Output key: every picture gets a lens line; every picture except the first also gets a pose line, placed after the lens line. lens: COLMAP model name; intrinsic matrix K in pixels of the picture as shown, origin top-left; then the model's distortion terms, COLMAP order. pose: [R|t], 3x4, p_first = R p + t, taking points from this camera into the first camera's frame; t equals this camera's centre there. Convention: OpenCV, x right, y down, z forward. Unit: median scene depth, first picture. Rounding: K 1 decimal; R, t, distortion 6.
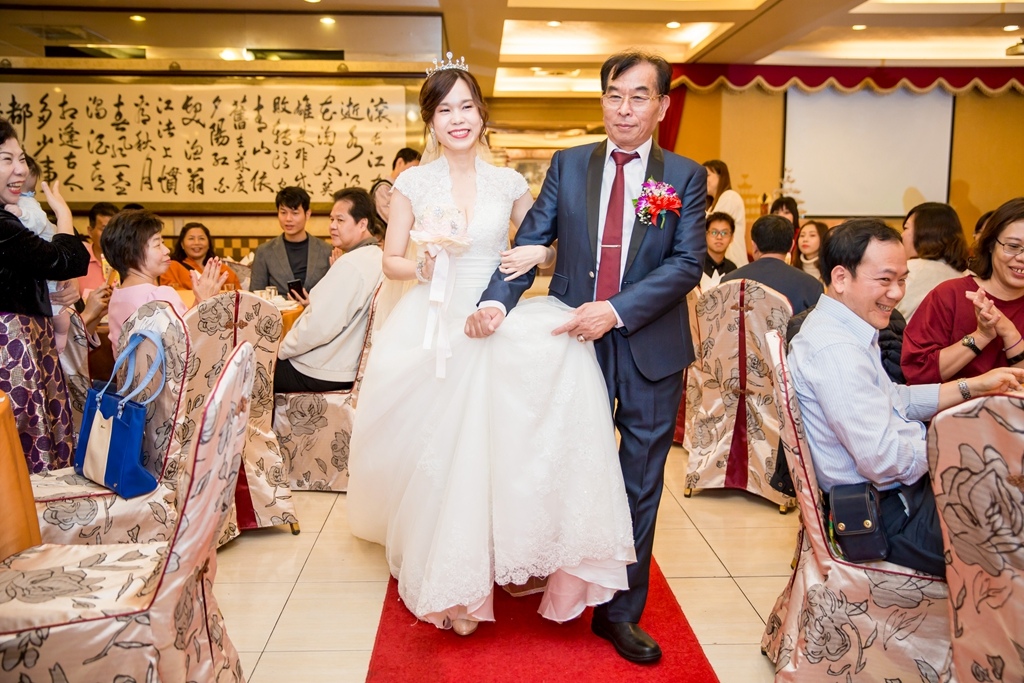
lens RADIAL K [[910.3, 0, 512.0], [0, 910.3, 341.5], [0, 0, 1]] dist [-0.034947, 0.081637]
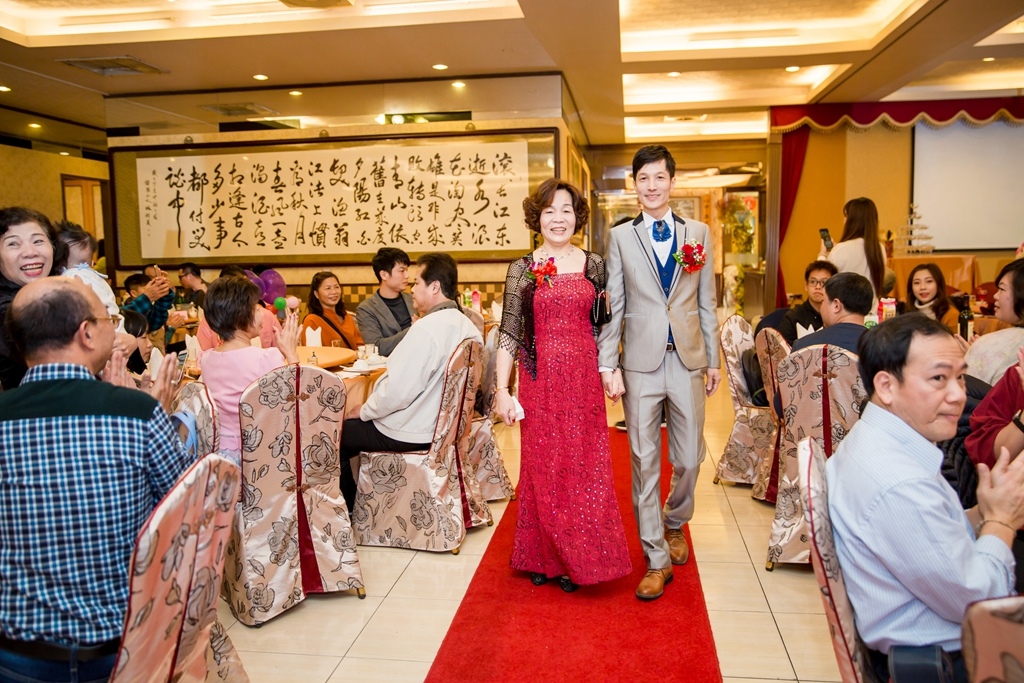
lens RADIAL K [[829.3, 0, 512.0], [0, 829.3, 341.5], [0, 0, 1]] dist [-0.058215, 0.078526]
pose [[0.983096, -0.003140, -0.183066, 0.041645], [-0.001105, 0.999733, -0.023083, -0.023413], [0.183090, 0.022895, 0.982830, 0.047525]]
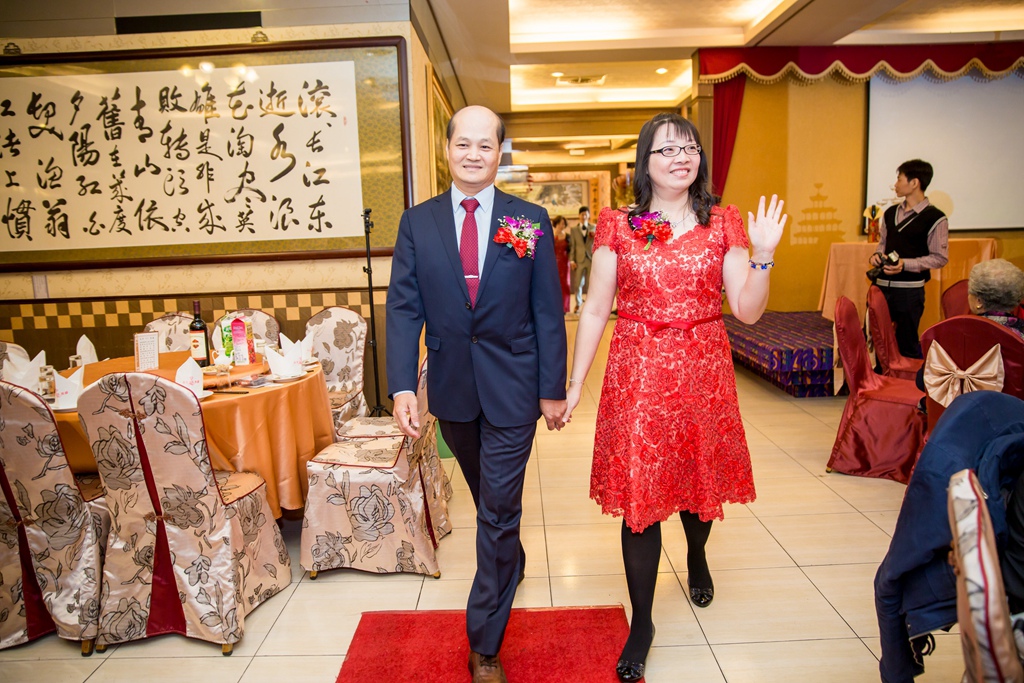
lens RADIAL K [[684.9, 0, 516.0], [0, 684.9, 317.5], [0, 0, 1]] dist [-0.118198, 0.082906]
pose [[0.998379, -0.031305, -0.047523, 0.015722], [0.030417, 0.999351, -0.019309, -0.084023], [0.048096, 0.017832, 0.998684, 0.530000]]
